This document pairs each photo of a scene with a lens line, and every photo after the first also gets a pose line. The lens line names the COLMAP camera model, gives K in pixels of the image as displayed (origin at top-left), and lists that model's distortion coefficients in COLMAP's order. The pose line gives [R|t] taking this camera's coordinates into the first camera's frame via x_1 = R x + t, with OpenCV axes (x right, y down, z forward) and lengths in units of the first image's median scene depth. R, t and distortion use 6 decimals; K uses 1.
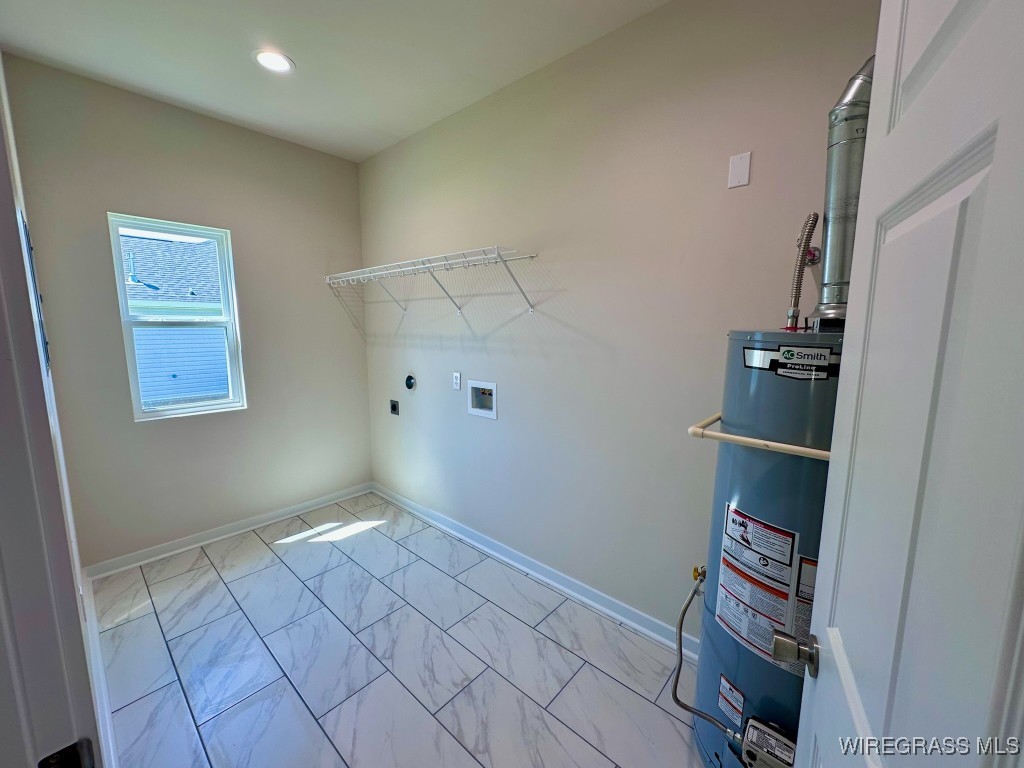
lens RADIAL K [[408.3, 0, 512.0], [0, 408.3, 384.0], [0, 0, 1]] dist [-0.001002, -0.000039]
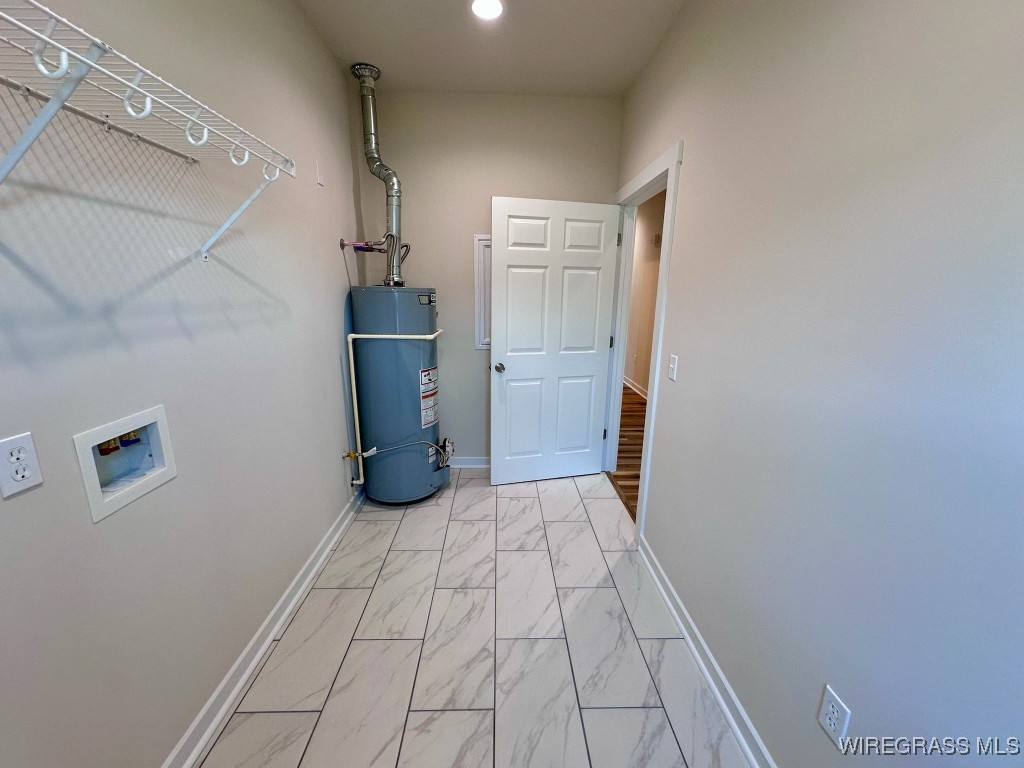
lens RADIAL K [[408.3, 0, 512.0], [0, 408.3, 384.0], [0, 0, 1]] dist [-0.001002, -0.000039]
pose [[-0.685435, -0.175730, 0.706610, -0.686216], [0.091011, 0.942153, 0.322592, -0.147096], [-0.722423, 0.285425, -0.629791, 1.055694]]
